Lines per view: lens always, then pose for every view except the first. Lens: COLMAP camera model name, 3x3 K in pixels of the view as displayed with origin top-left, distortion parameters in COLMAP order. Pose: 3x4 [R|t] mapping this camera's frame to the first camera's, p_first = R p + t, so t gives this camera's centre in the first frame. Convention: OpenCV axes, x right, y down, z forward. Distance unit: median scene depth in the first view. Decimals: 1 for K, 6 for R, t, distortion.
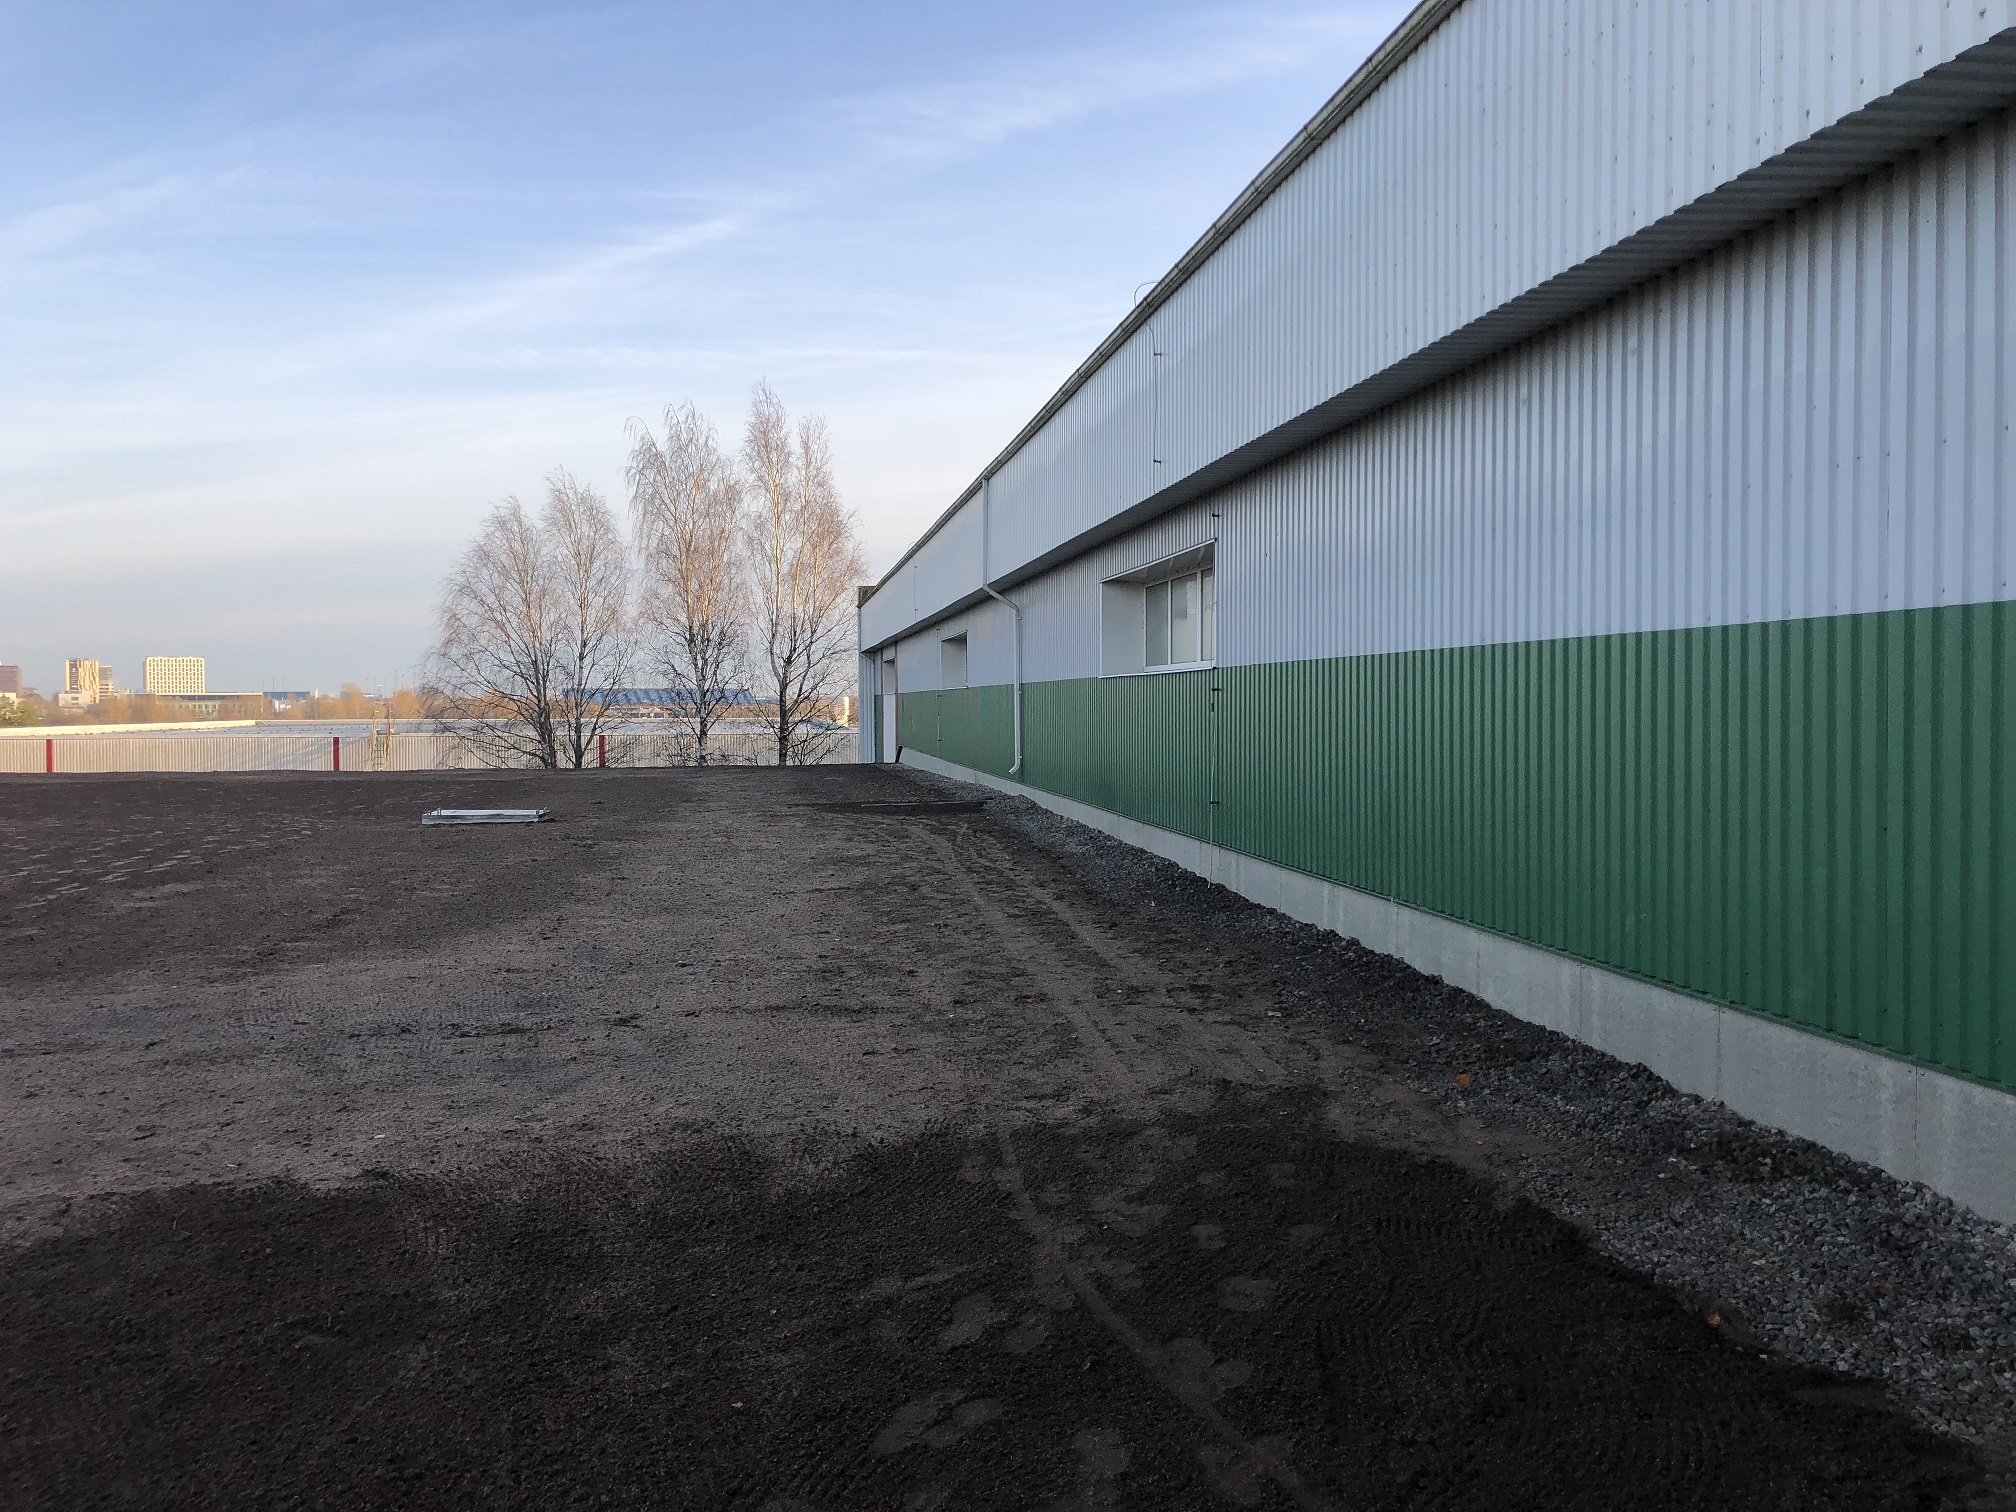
lens RADIAL K [[1628.8, 0, 1008.0], [0, 1628.8, 756.0], [0, 0, 1]] dist [0.025008, -0.011884]
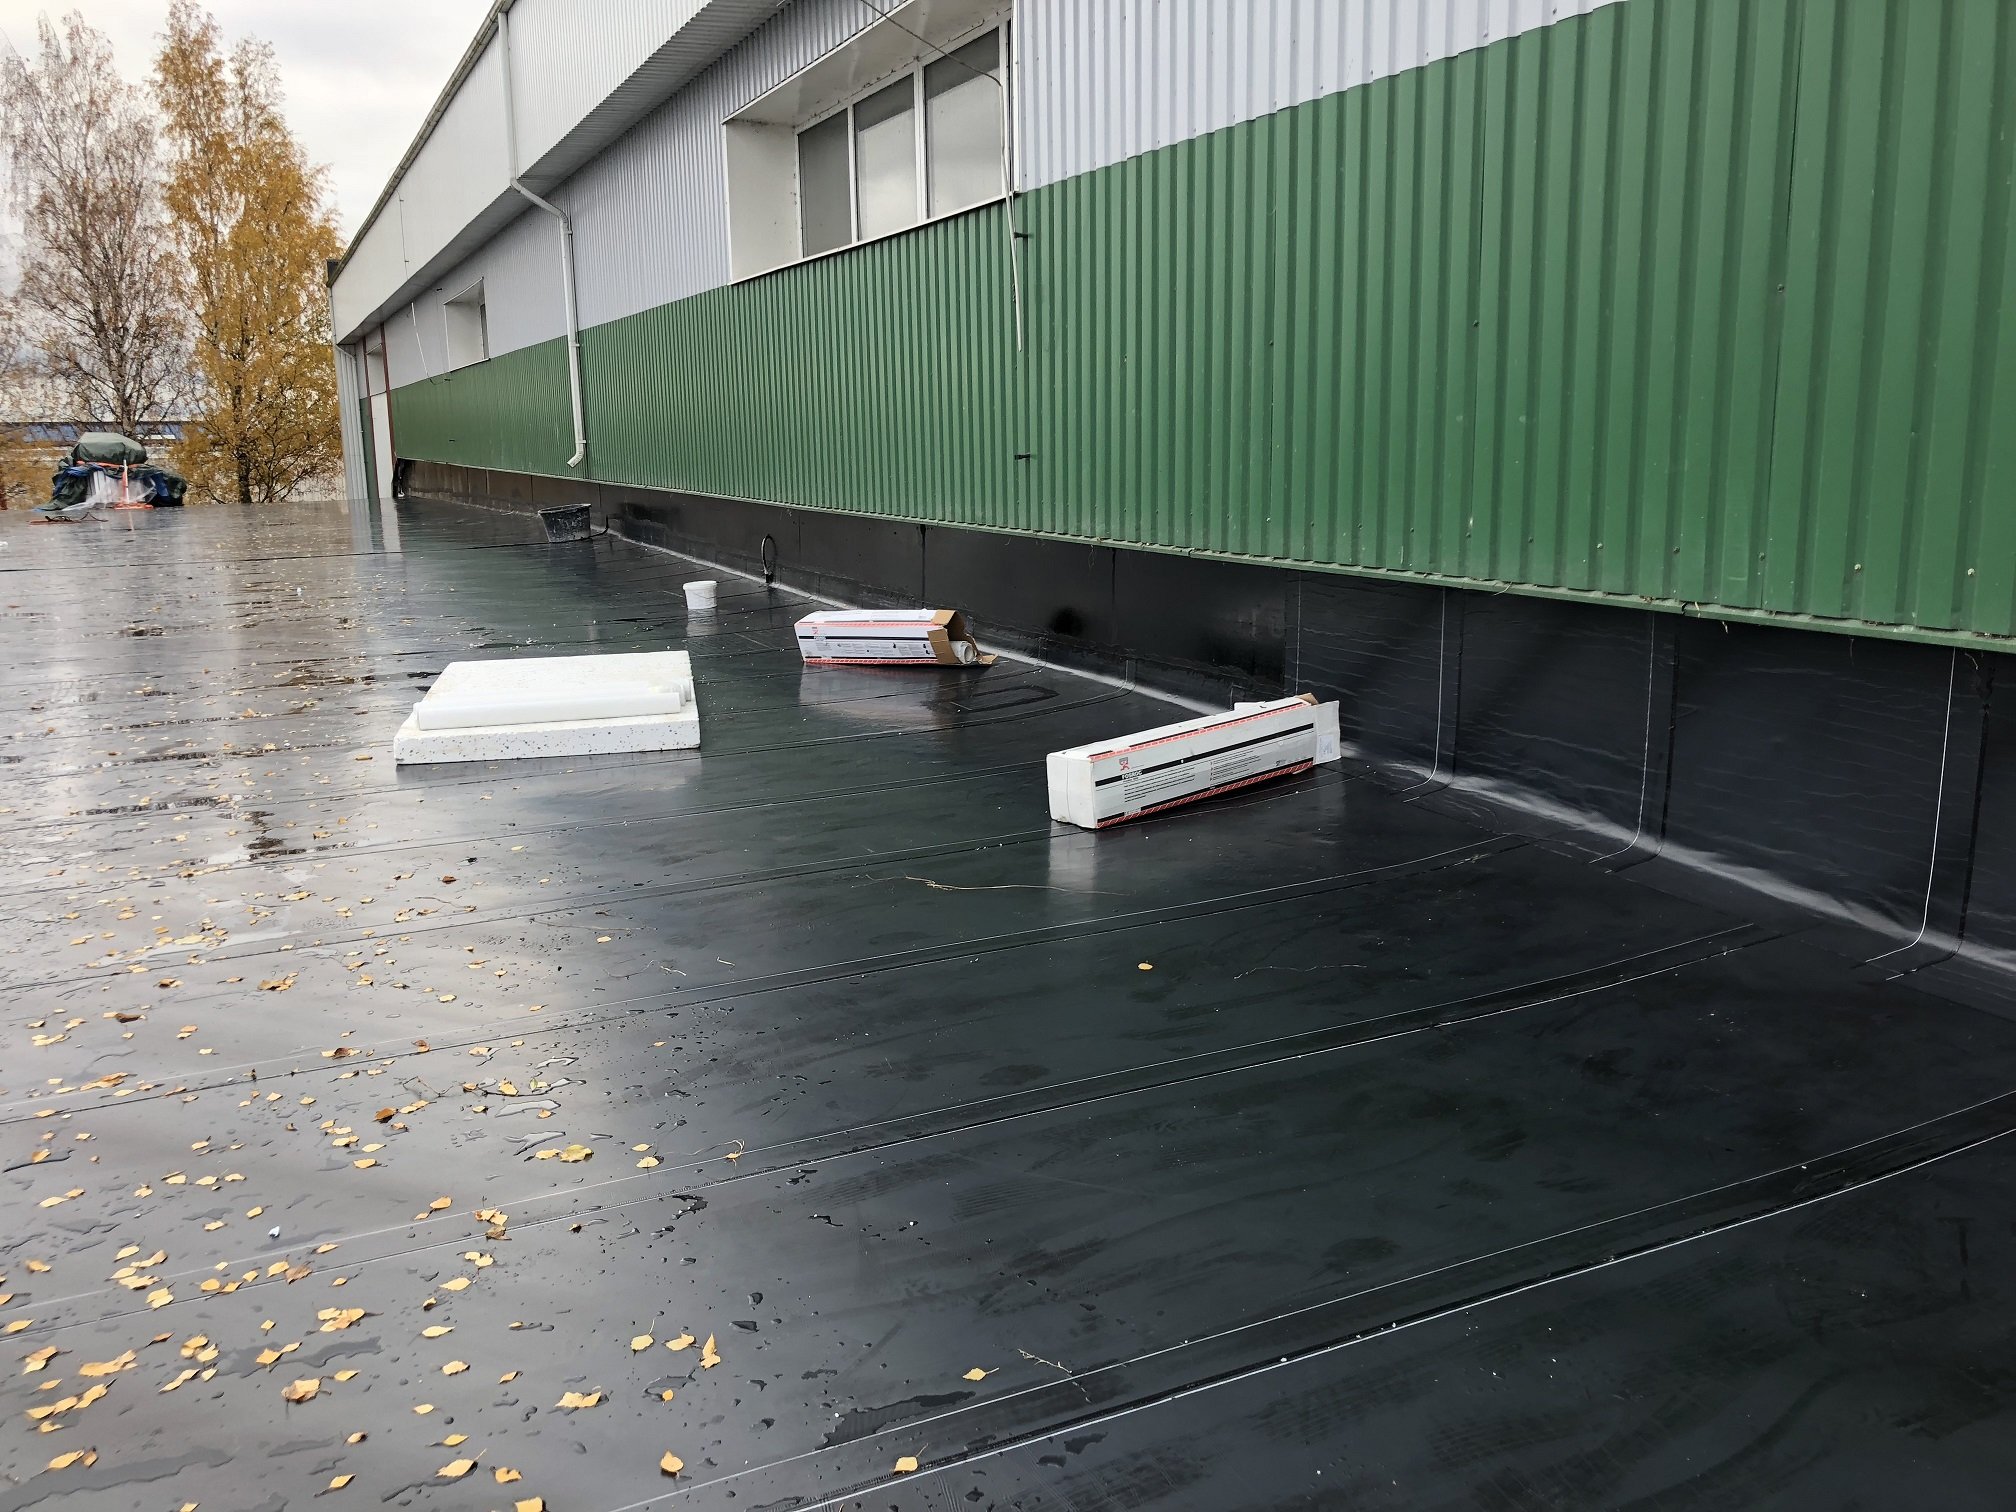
lens RADIAL K [[1628.8, 0, 1008.0], [0, 1628.8, 756.0], [0, 0, 1]] dist [0.025008, -0.011884]
pose [[0.959360, -0.053643, 0.277039, -0.007706], [0.009600, 0.987401, 0.157948, 0.010469], [-0.282022, -0.148870, 0.947788, 0.112515]]
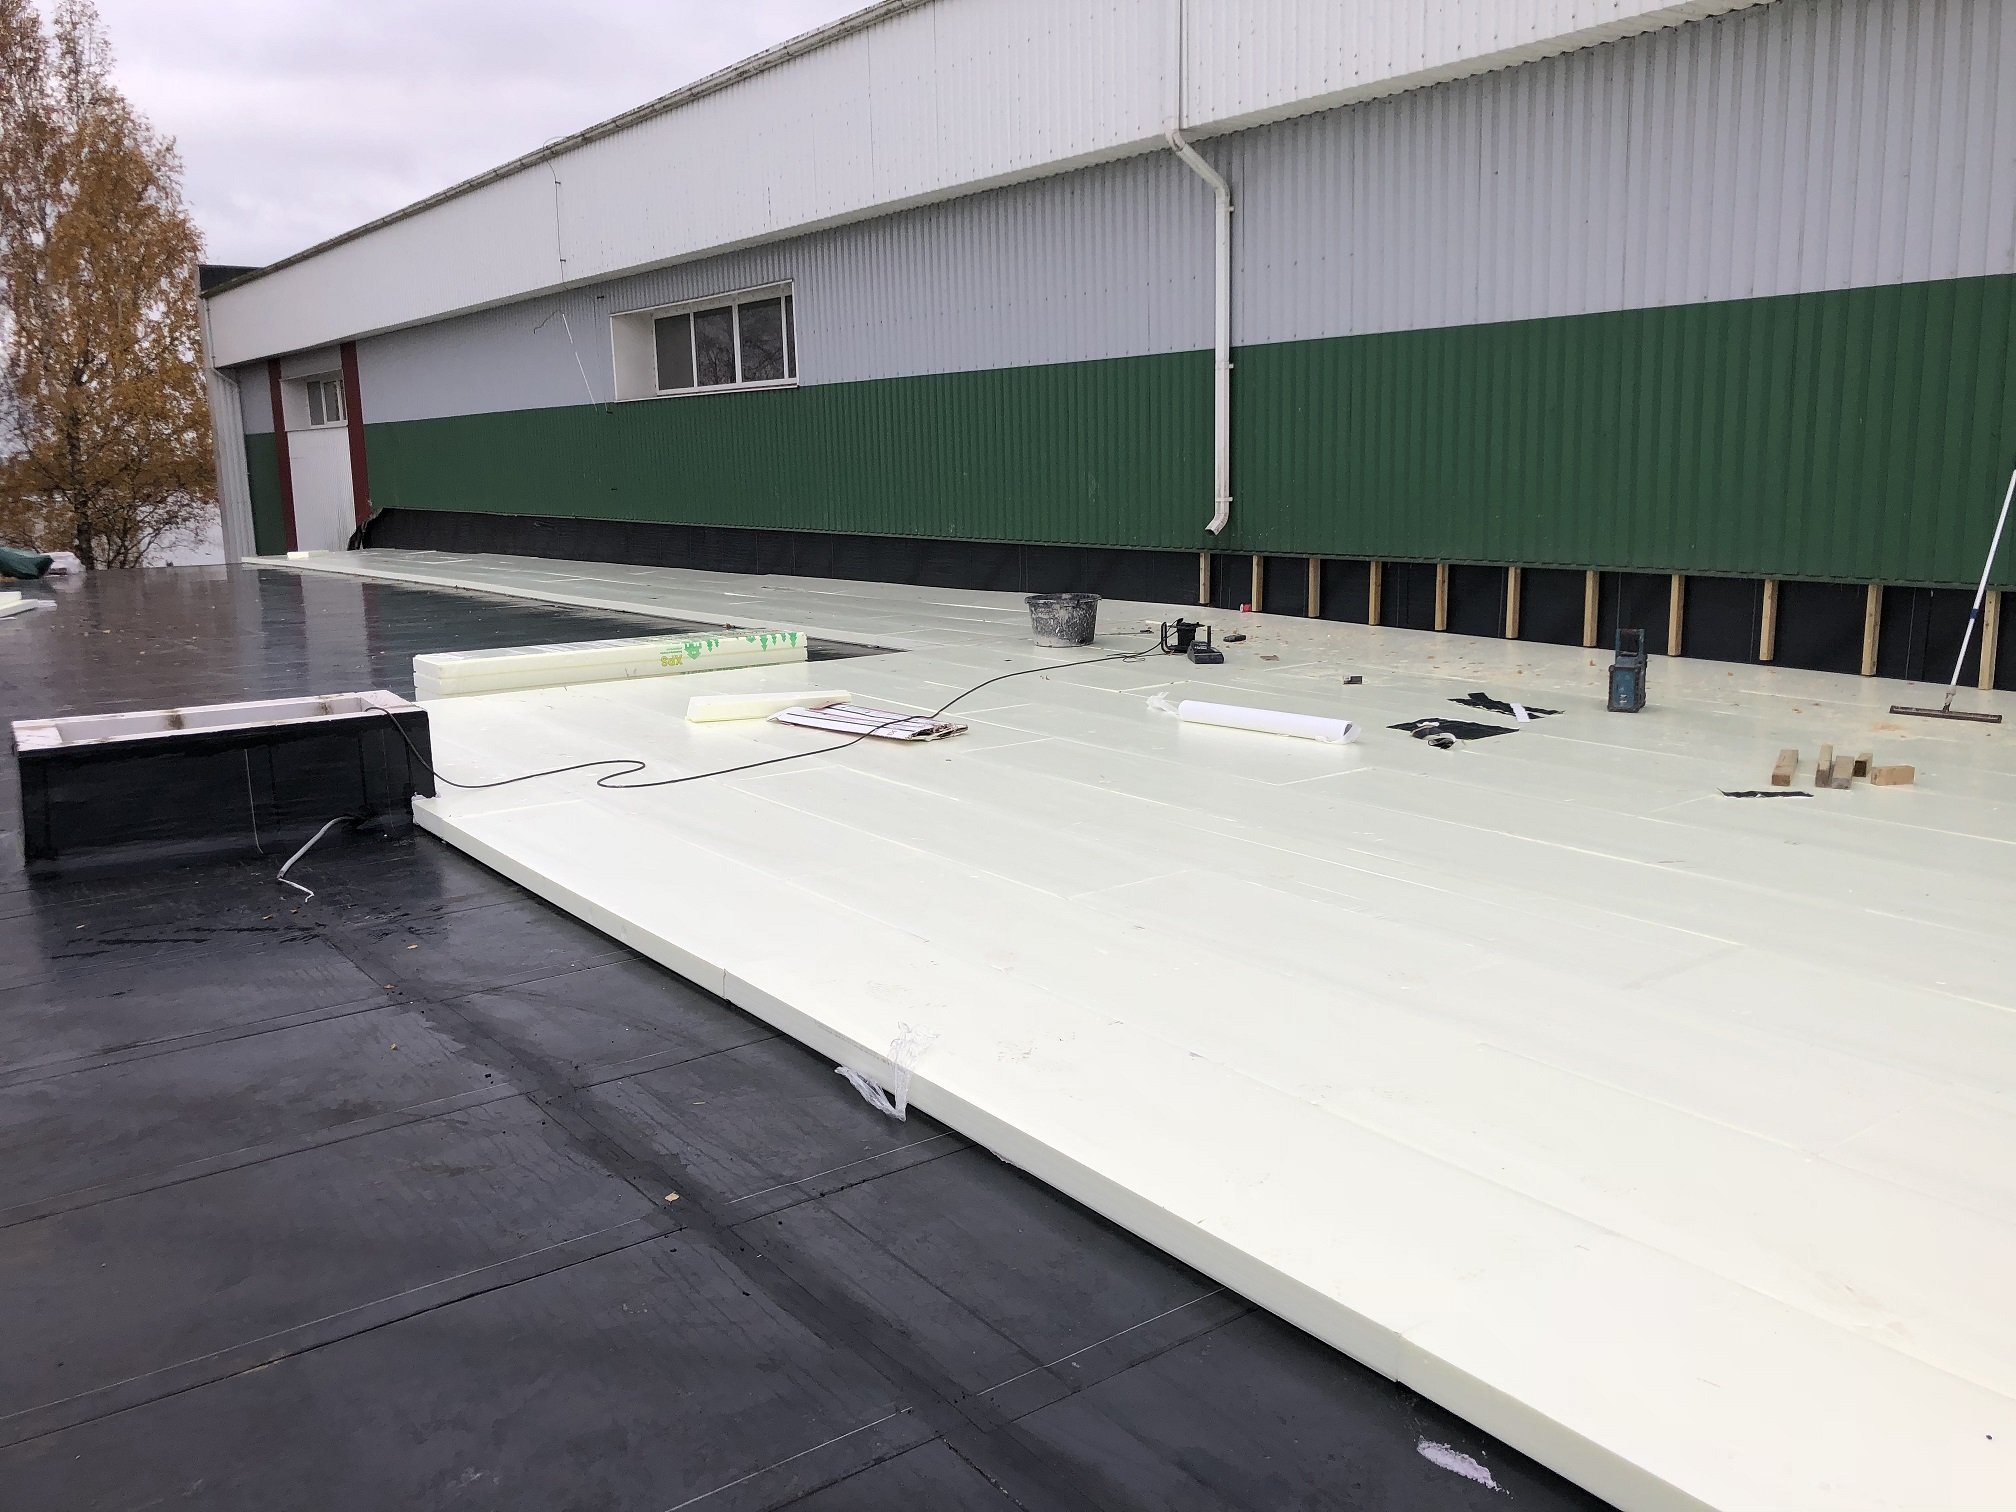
lens RADIAL K [[1628.8, 0, 1008.0], [0, 1628.8, 756.0], [0, 0, 1]] dist [0.025008, -0.011884]
pose [[0.880237, -0.074731, 0.468613, -0.123818], [0.011797, 0.990663, 0.135825, 0.004428], [-0.474388, -0.114030, 0.872899, 0.242403]]
